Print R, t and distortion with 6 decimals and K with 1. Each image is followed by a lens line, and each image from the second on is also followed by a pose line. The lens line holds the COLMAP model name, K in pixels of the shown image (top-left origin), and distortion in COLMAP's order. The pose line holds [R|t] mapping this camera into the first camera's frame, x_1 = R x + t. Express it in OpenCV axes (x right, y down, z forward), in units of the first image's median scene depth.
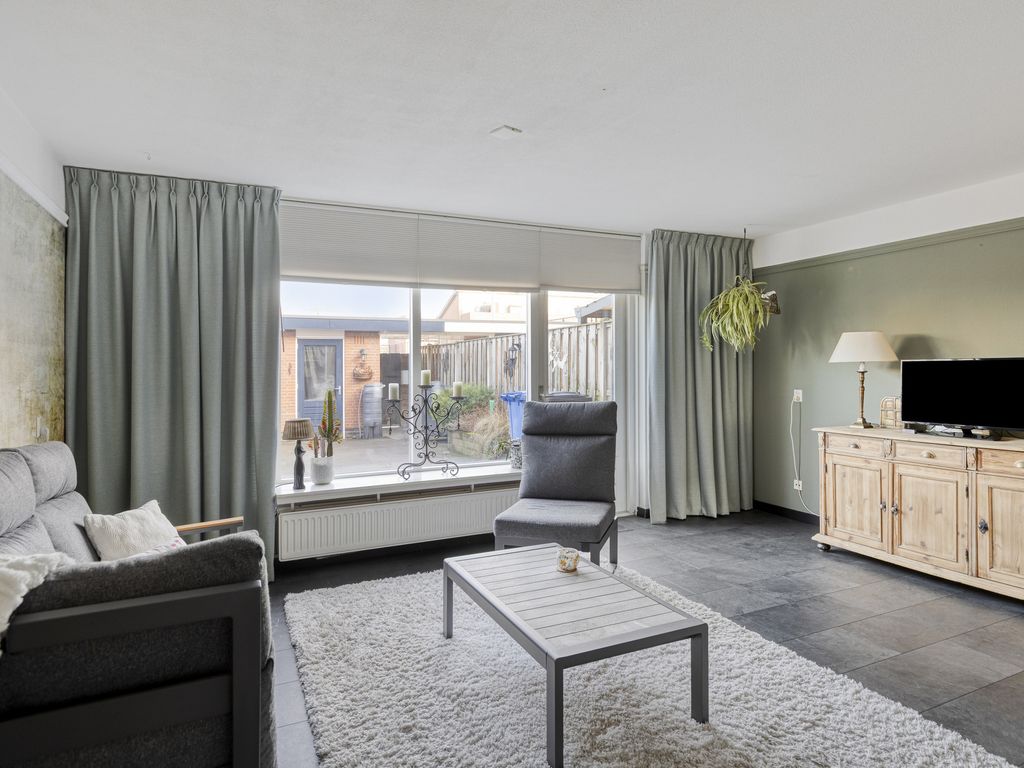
lens RADIAL K [[621.5, 0, 512.4], [0, 621.5, 367.8], [0, 0, 1]] dist [0.000612, -0.000035]
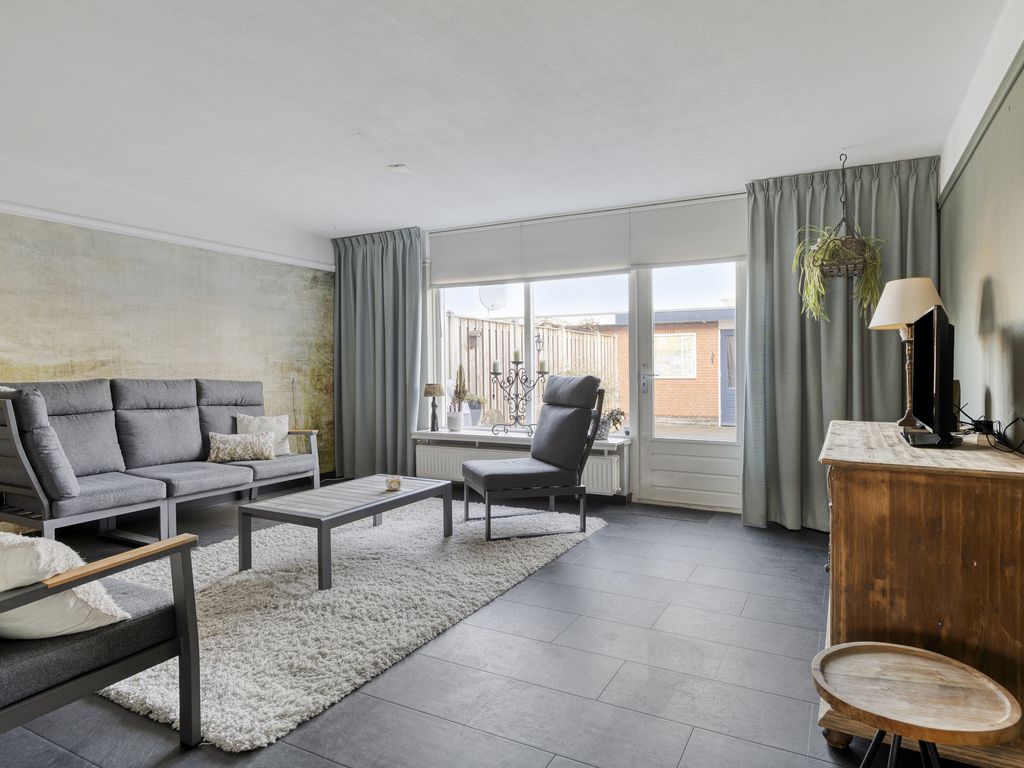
lens RADIAL K [[609.6, 0, 512.0], [0, 609.6, 384.0], [0, 0, 1]] dist [0.000082, 0.000425]
pose [[0.596988, 0.030173, -0.801682, 0.825348], [-0.003198, 0.999374, 0.035232, 0.030226], [0.802243, -0.018469, 0.596711, 0.270225]]
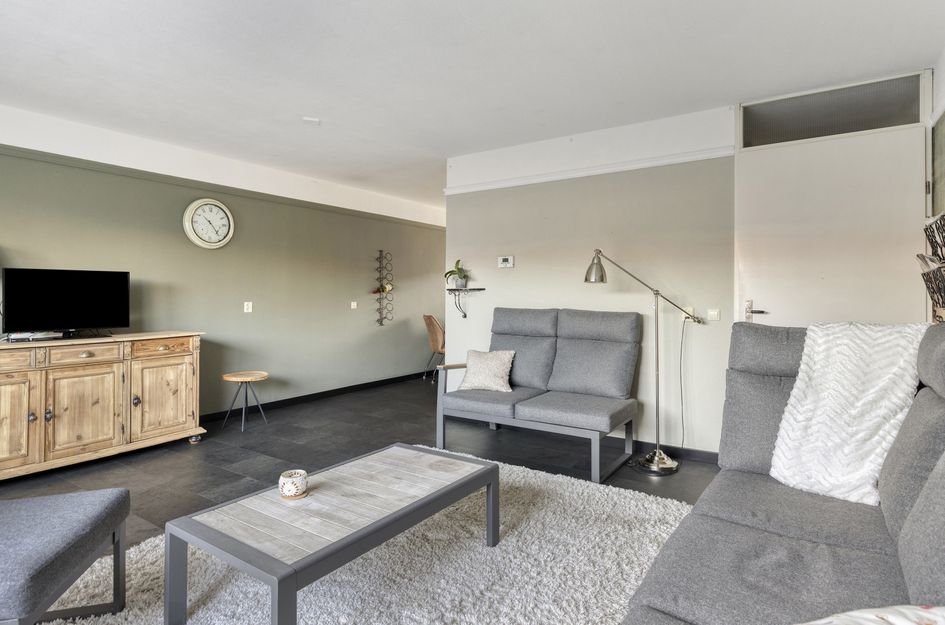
lens RADIAL K [[517.0, 0, 470.7], [0, 517.0, 289.9], [0, 0, 1]] dist [0.017644, 0.000354]
pose [[-0.521822, 0.022161, 0.852766, -0.446816], [0.005509, 0.999729, -0.022610, 0.043726], [-0.853037, -0.007101, -0.521803, 0.812097]]
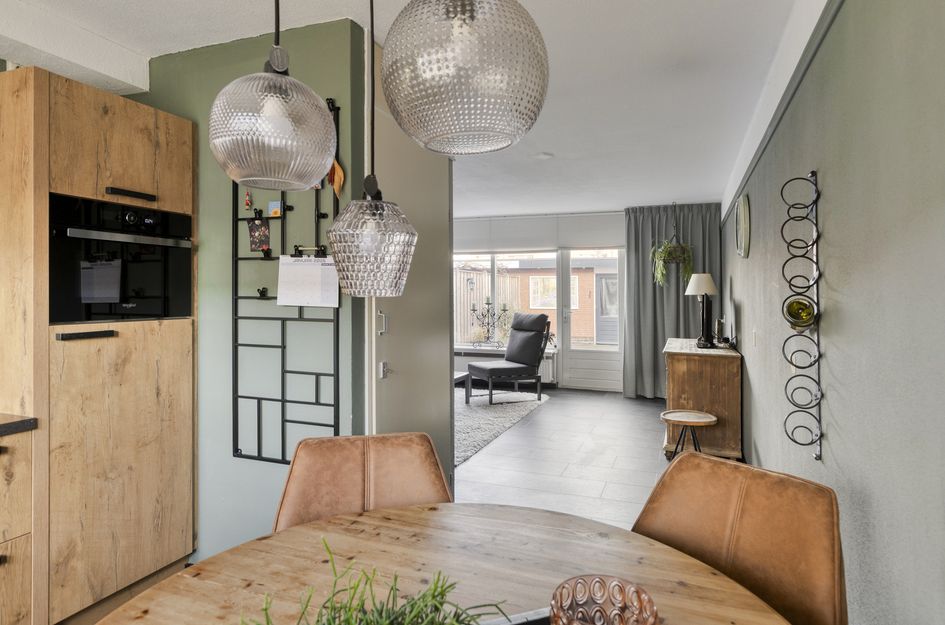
lens RADIAL K [[546.7, 0, 469.0], [0, 546.7, 291.5], [0, 0, 1]] dist [0.000920, -0.000074]
pose [[0.690239, 0.010765, -0.723501, 1.100039], [-0.013280, 0.999909, 0.002208, -0.012230], [0.723460, 0.008084, 0.690319, -0.268344]]
